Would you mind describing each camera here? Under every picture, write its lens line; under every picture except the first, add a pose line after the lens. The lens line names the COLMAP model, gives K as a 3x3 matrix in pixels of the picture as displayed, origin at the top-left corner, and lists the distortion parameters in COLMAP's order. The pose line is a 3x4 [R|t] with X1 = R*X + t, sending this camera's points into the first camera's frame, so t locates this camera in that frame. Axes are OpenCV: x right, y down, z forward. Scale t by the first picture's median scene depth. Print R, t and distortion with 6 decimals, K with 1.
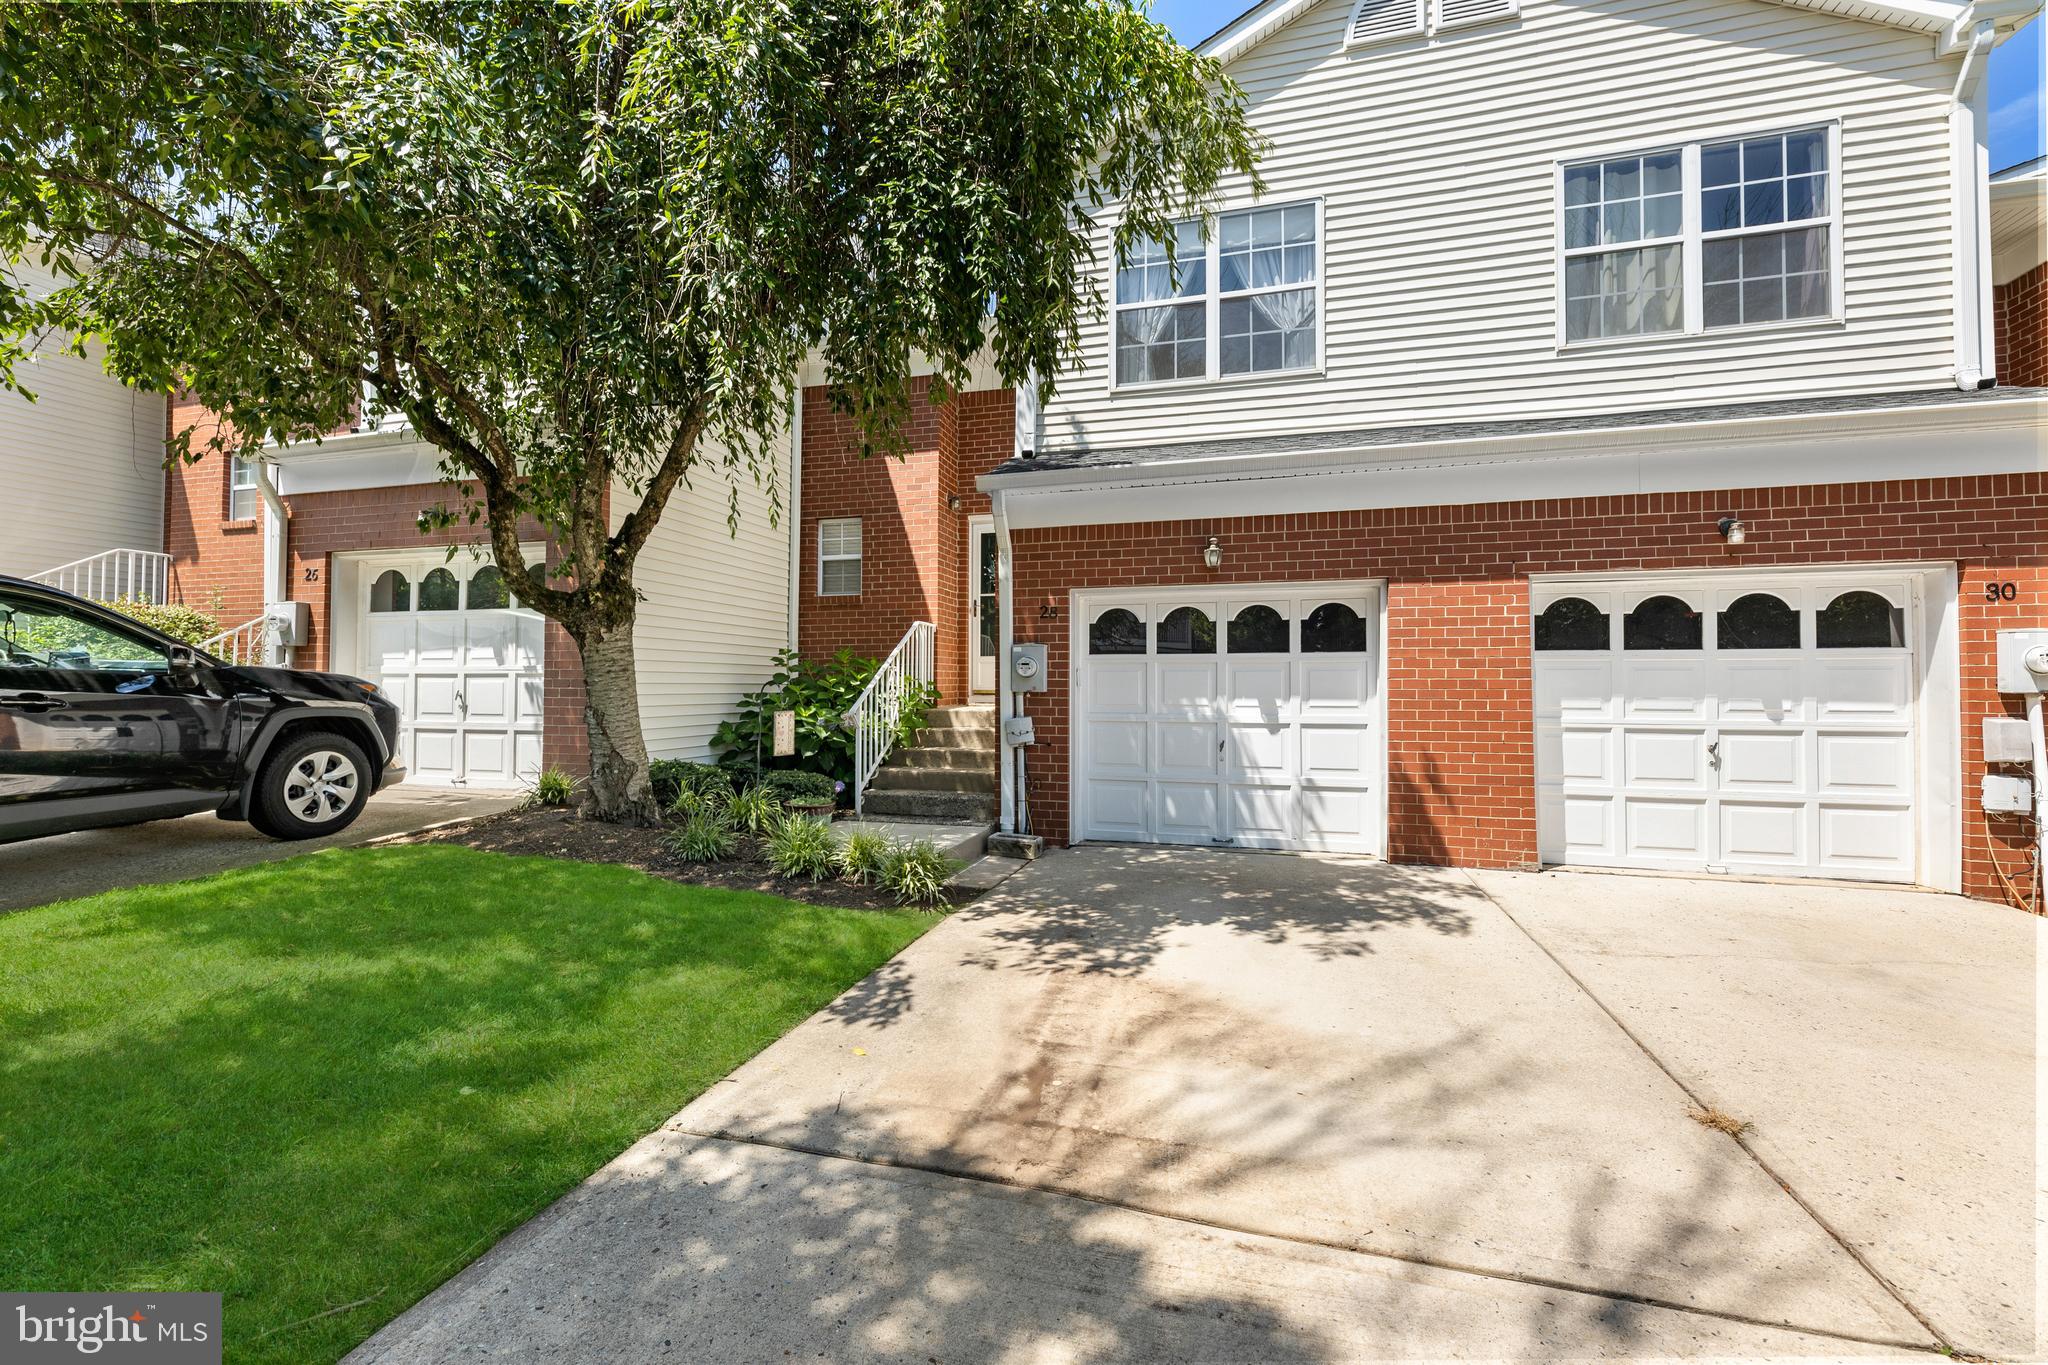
lens RADIAL K [[823.3, 0, 1011.0], [0, 823.3, 677.8], [0, 0, 1]] dist [-0.001052, 0.000551]
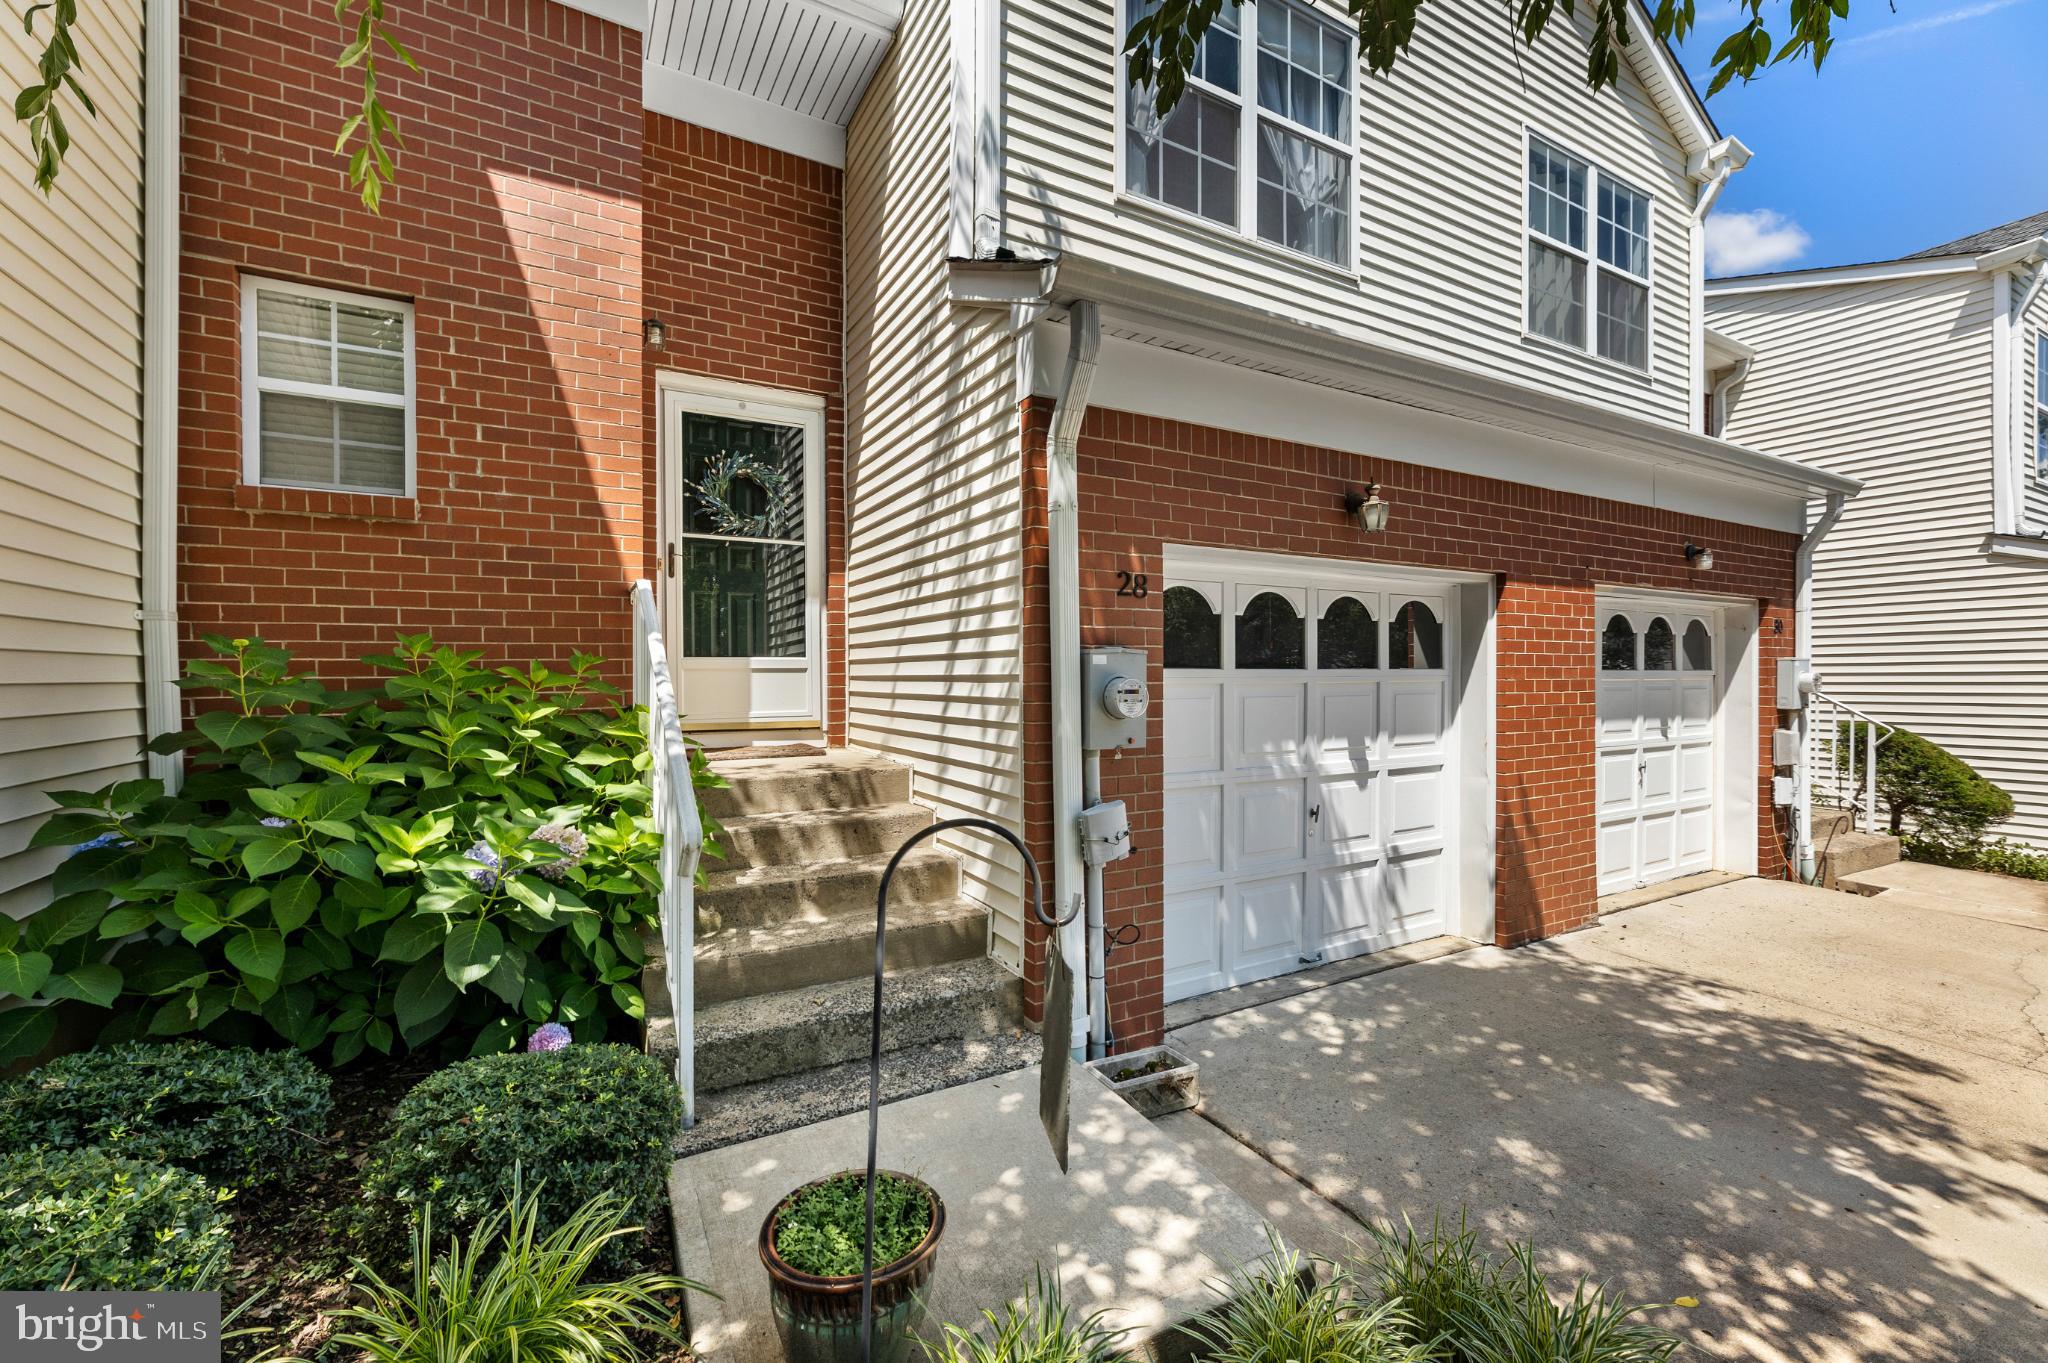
lens RADIAL K [[823.3, 0, 1033.2], [0, 823.3, 684.3], [0, 0, 1]] dist [-0.001052, 0.000551]
pose [[0.706175, -0.013946, 0.707900, -0.355232], [-0.007237, 0.999612, 0.026912, -0.034087], [-0.708000, -0.024128, 0.705800, 0.710303]]
